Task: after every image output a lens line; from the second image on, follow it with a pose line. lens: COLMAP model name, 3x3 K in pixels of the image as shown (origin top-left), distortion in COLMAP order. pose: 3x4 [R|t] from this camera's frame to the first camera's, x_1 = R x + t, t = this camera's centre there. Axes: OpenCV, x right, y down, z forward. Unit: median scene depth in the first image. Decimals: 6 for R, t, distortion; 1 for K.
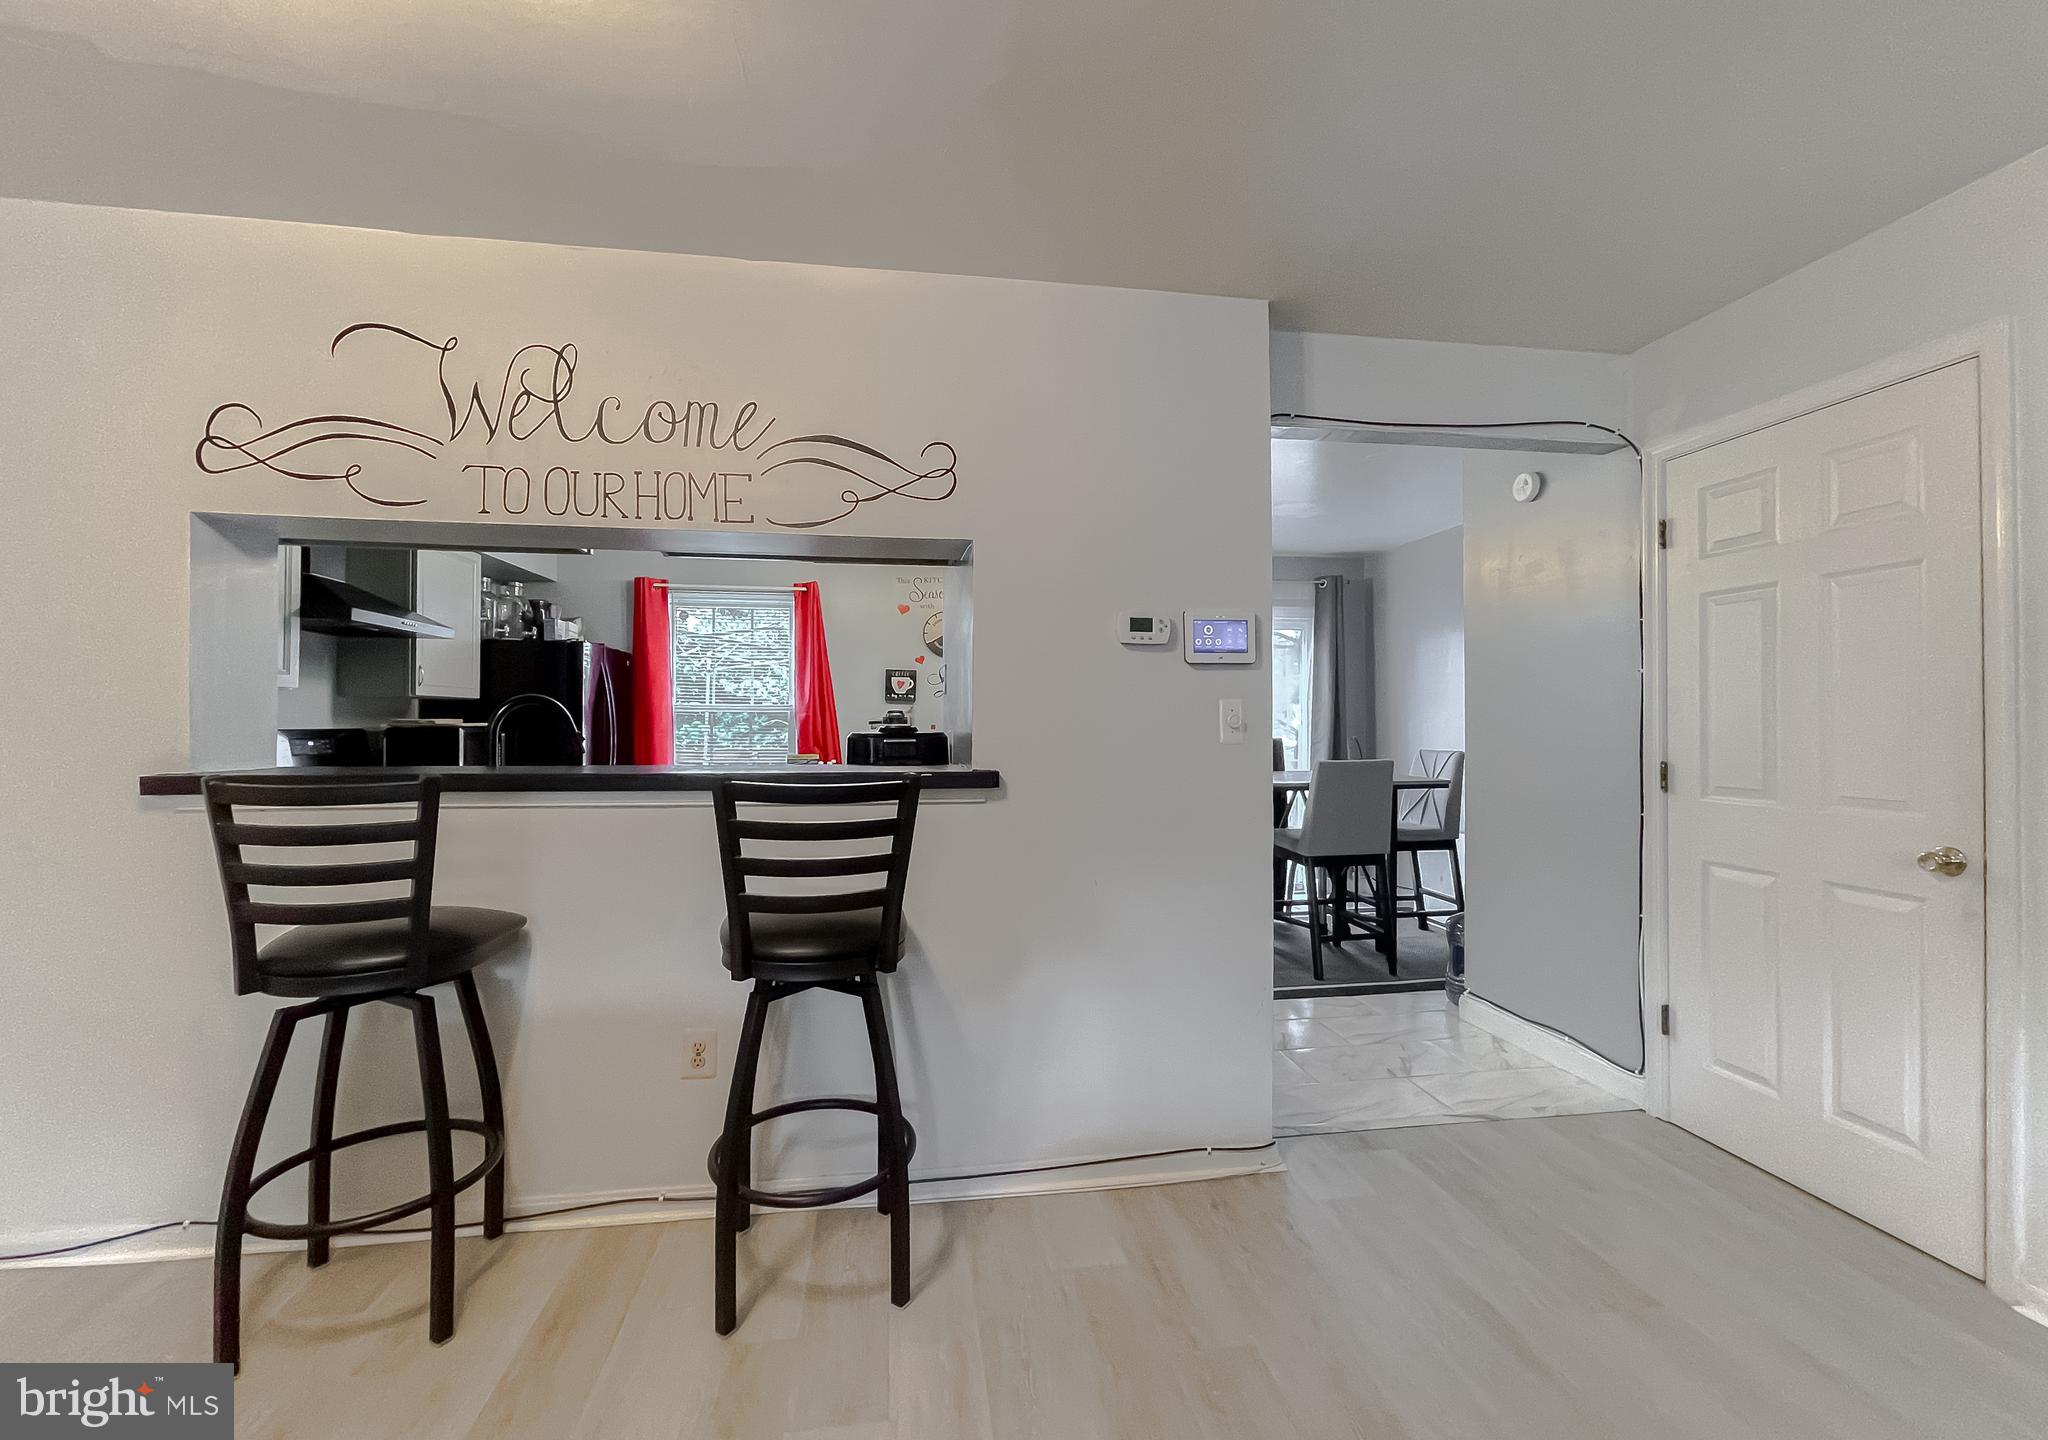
lens RADIAL K [[811.1, 0, 1023.3], [0, 811.1, 724.0], [0, 0, 1]] dist [0.000638, 0.000026]
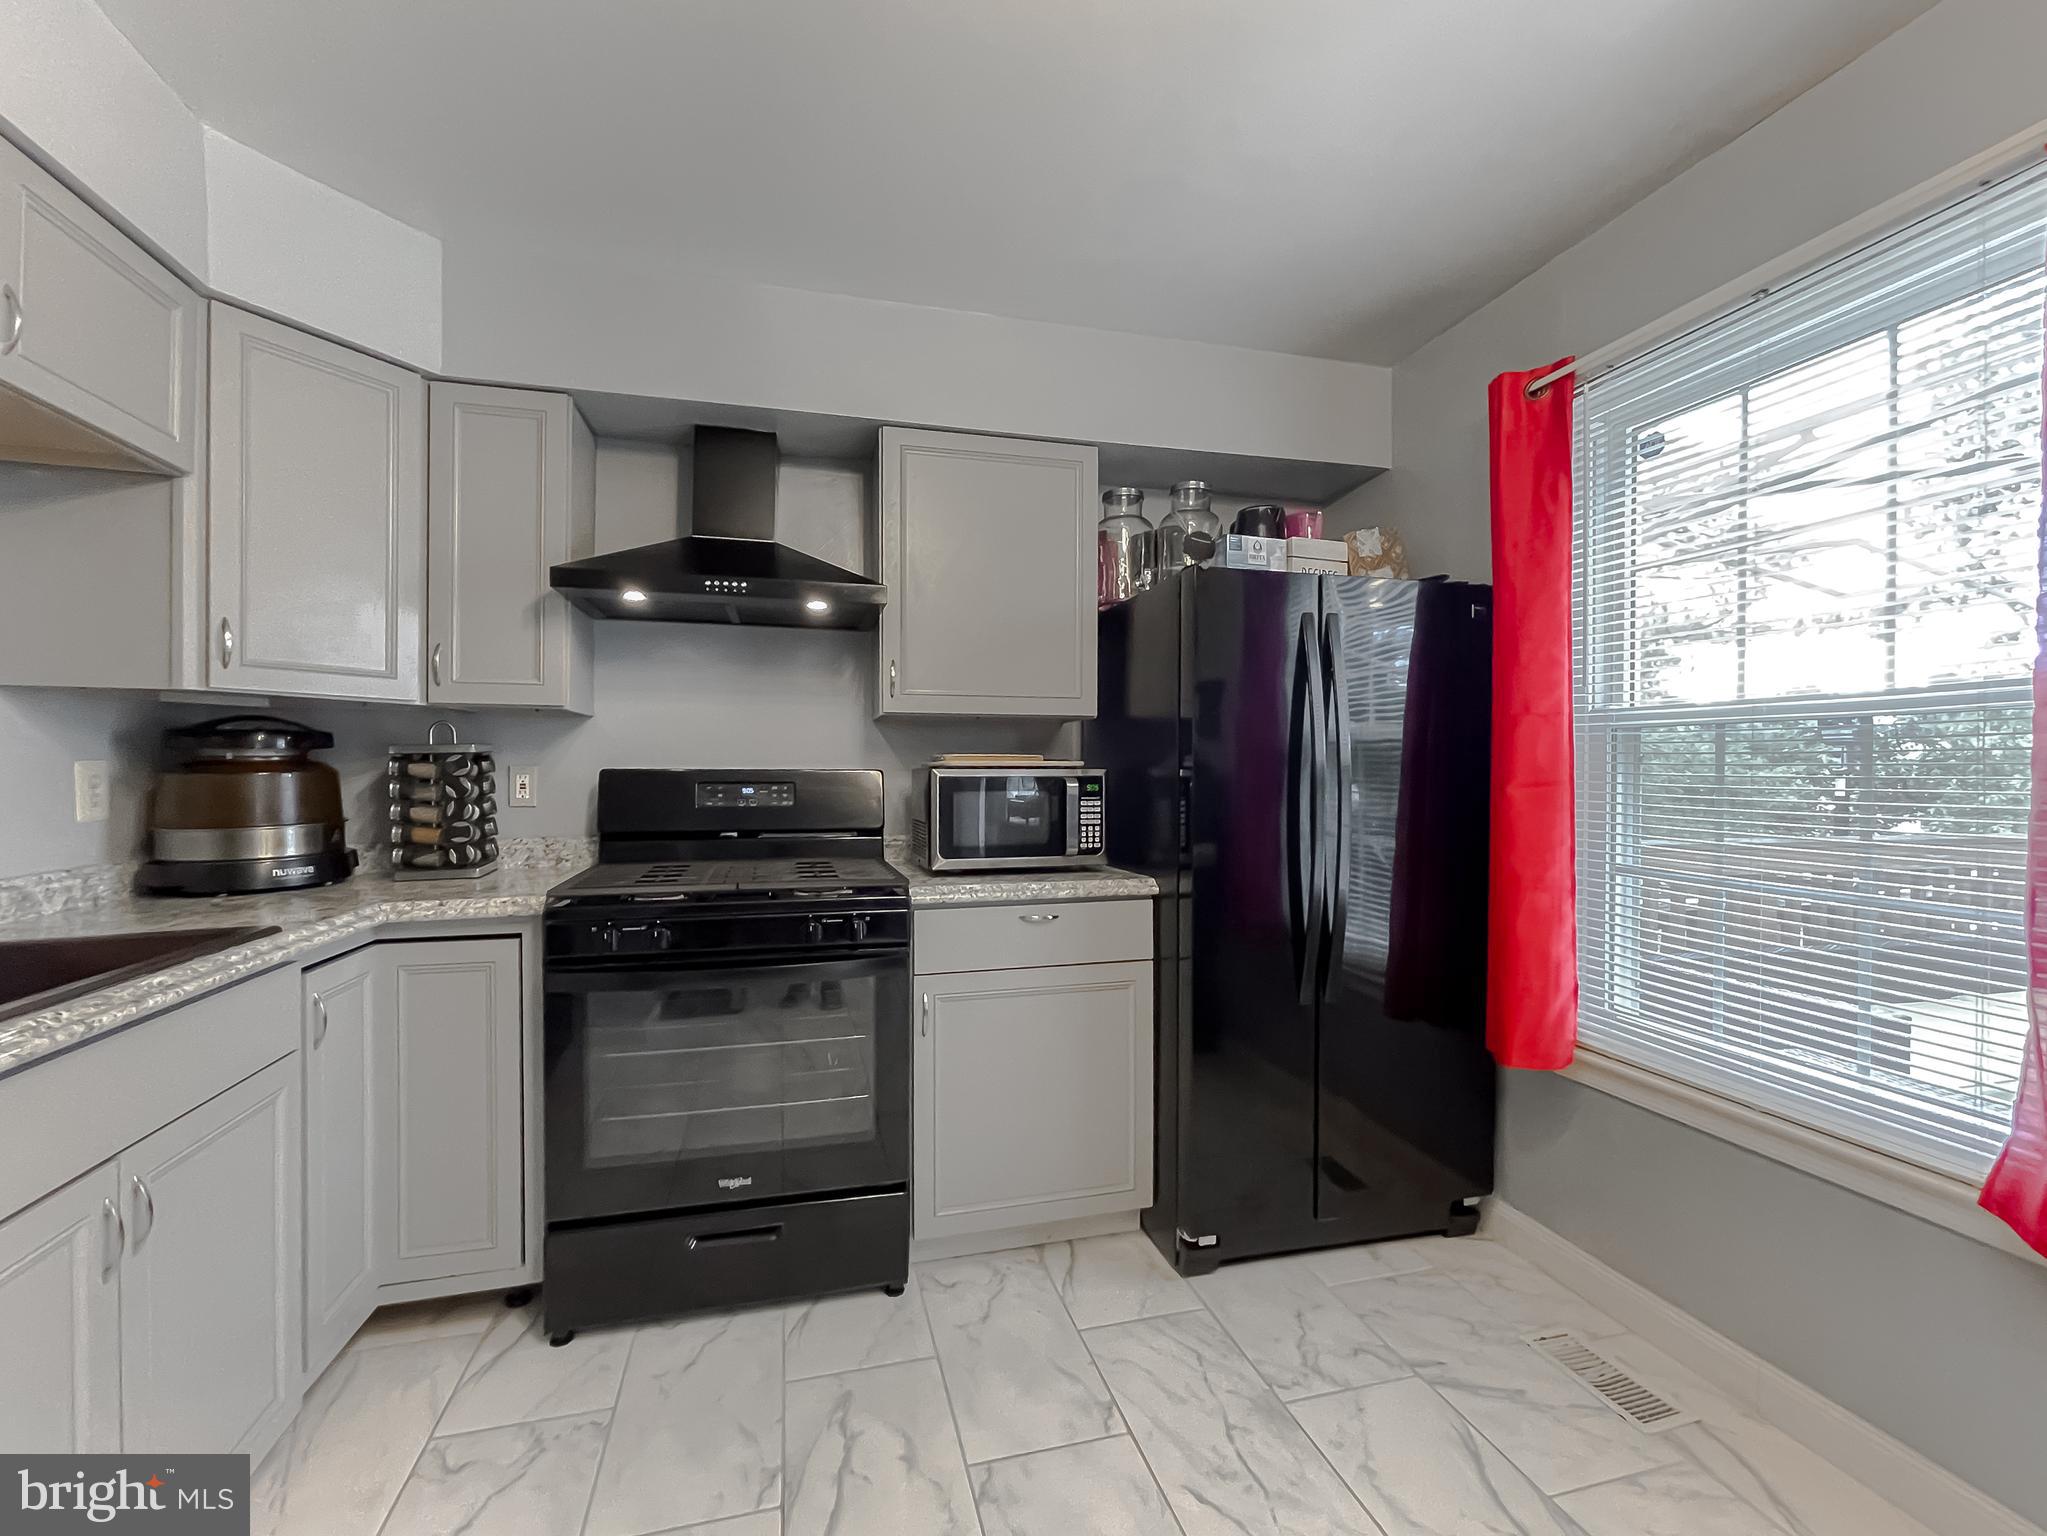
lens RADIAL K [[876.9, 0, 1015.3], [0, 876.9, 775.8], [0, 0, 1]] dist [-0.001100, 0.000431]
pose [[0.107923, 0.004578, -0.994149, -0.097652], [-0.004284, 0.999982, 0.004140, 0.005656], [0.994150, 0.003812, 0.107941, 0.837033]]
